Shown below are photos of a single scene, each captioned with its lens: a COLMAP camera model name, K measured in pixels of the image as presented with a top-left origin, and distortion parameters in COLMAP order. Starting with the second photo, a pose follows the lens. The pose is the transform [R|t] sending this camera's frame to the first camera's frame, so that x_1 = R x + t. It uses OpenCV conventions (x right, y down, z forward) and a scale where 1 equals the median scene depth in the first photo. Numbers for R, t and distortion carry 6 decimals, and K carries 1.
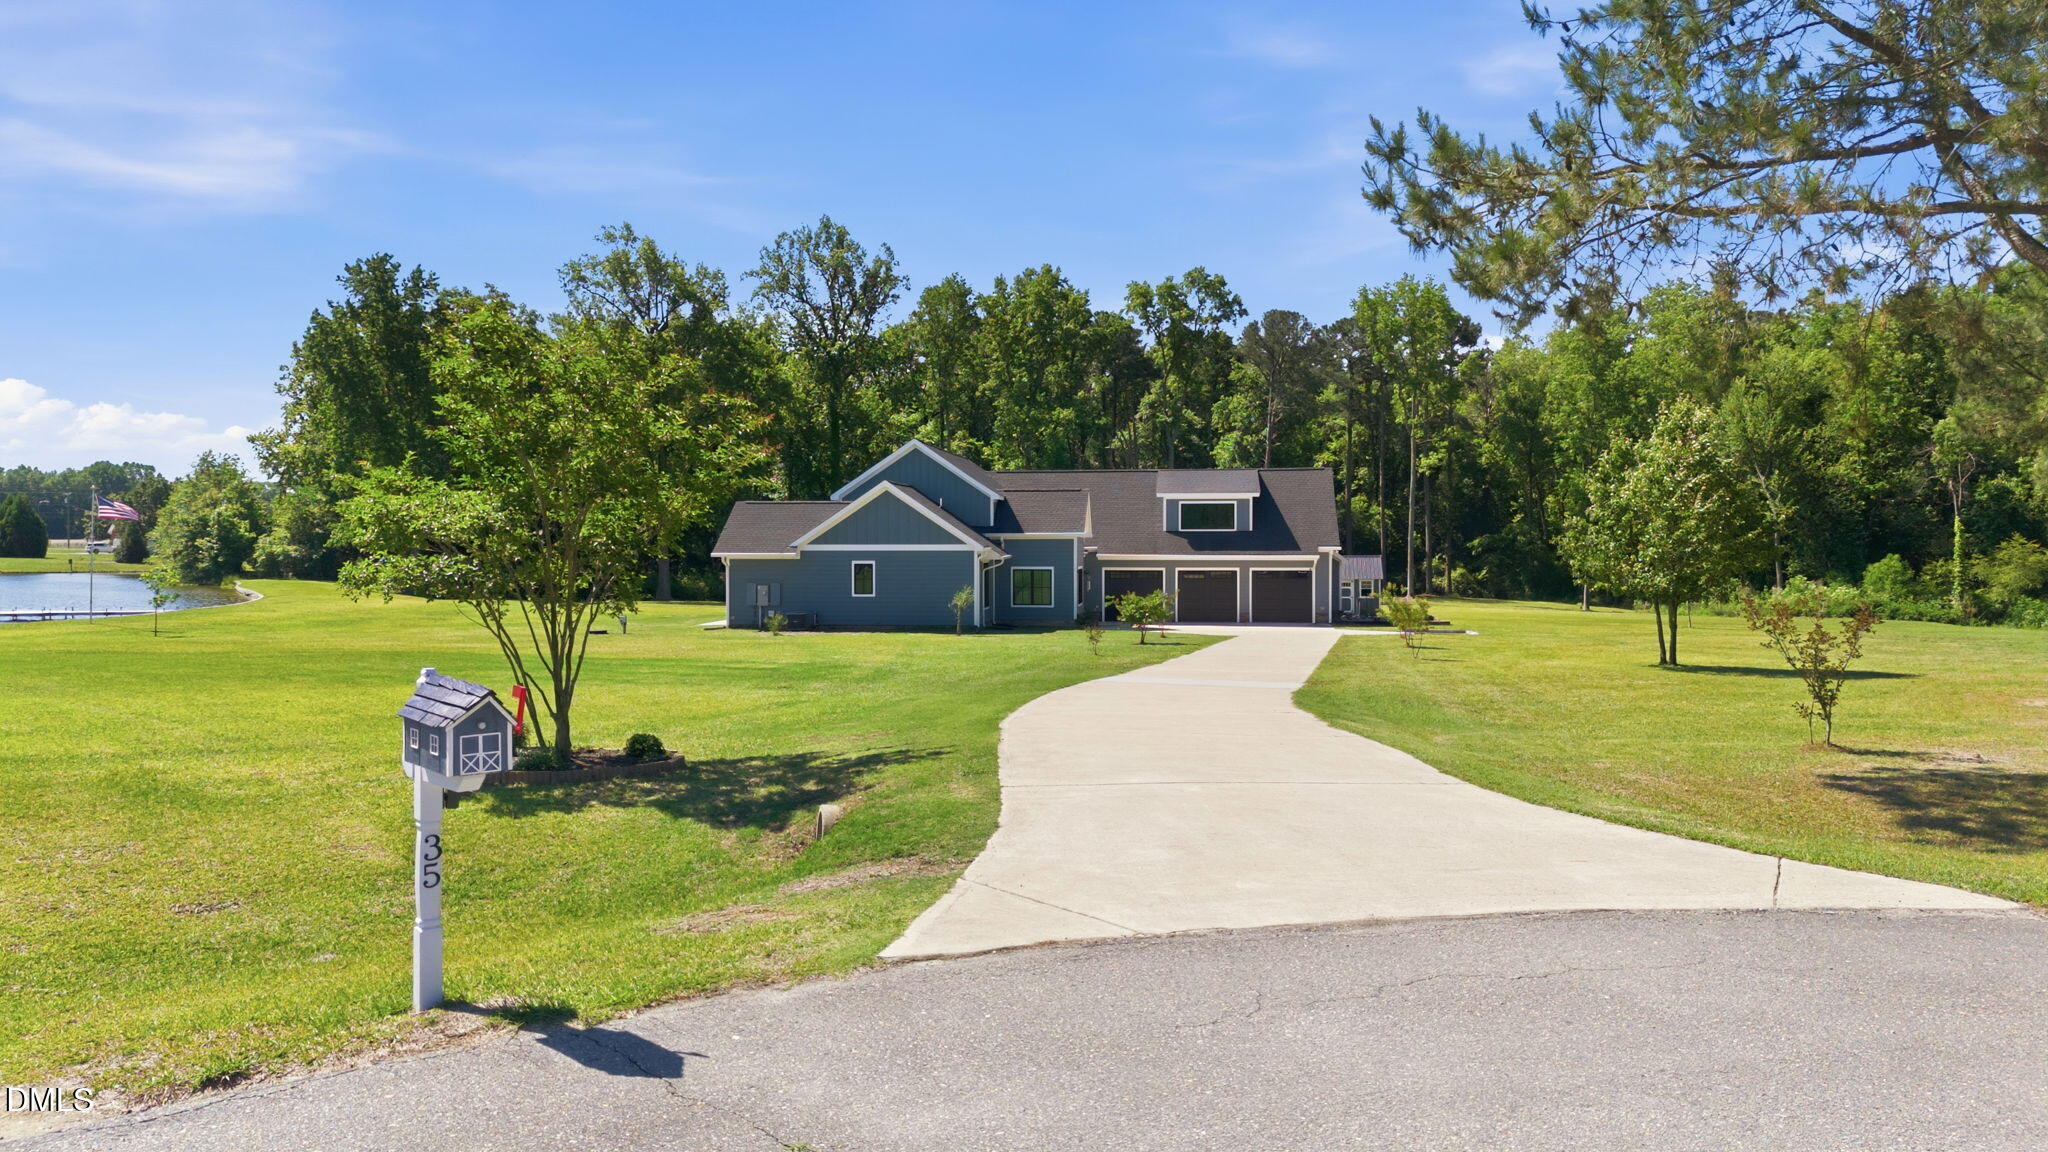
lens RADIAL K [[1470.3, 0, 1024.0], [0, 1470.3, 576.0], [0, 0, 1]] dist [0.069970, -0.068021]
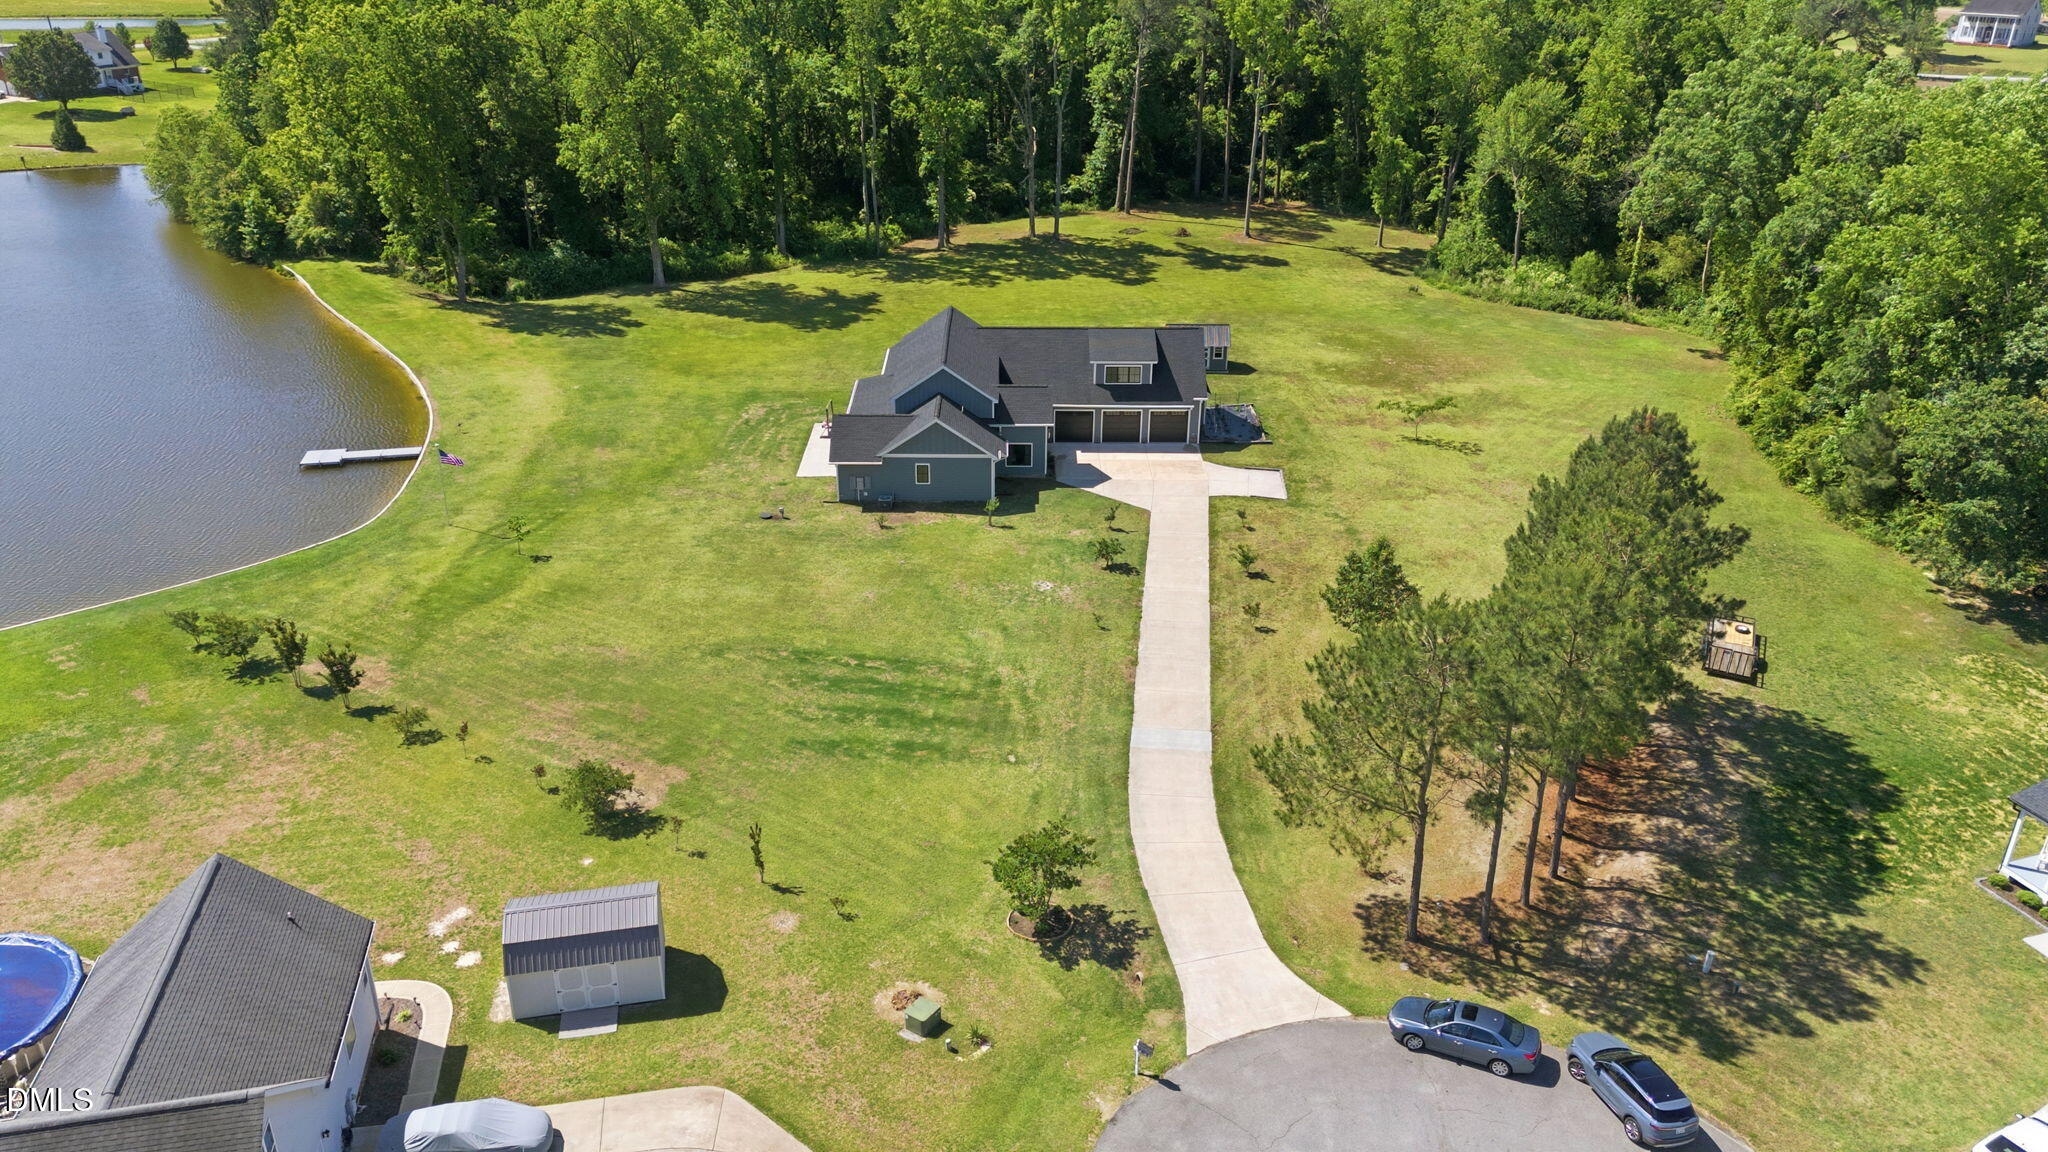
lens RADIAL K [[1492.1, 0, 1022.2], [0, 1492.1, 574.3], [0, 0, 1]] dist [0.073709, -0.067448]
pose [[0.992365, -0.044015, 0.115212, -0.102043], [-0.008758, 0.906643, 0.421808, -0.311157], [-0.123022, -0.419597, 0.899335, -0.285184]]
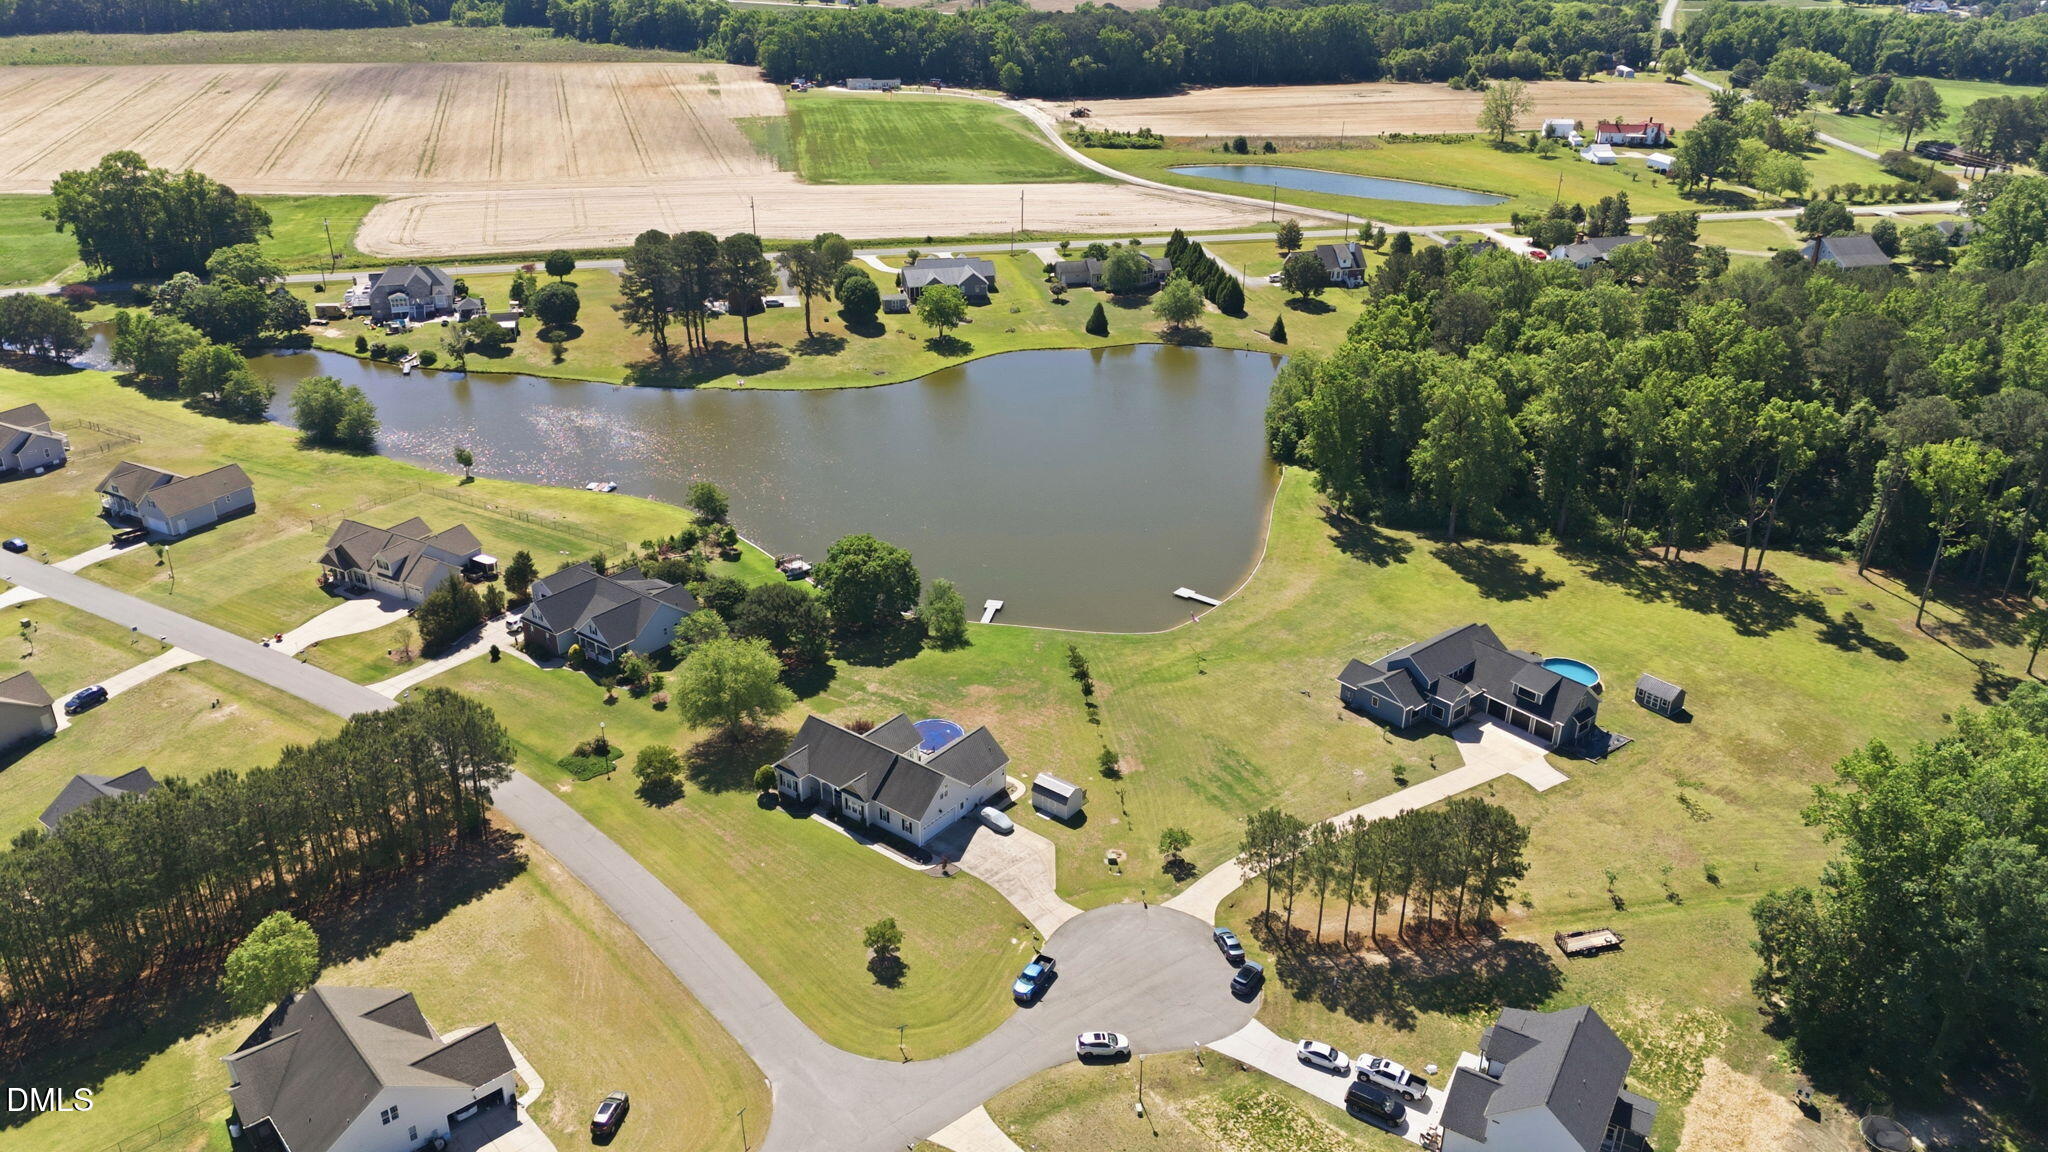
lens RADIAL K [[1492.1, 0, 1022.2], [0, 1492.1, 574.3], [0, 0, 1]] dist [0.073709, -0.067448]
pose [[0.731554, 0.301173, -0.611657, 0.661436], [-0.014067, 0.903618, 0.428107, -0.875659], [0.681639, -0.304580, 0.665282, -0.880110]]
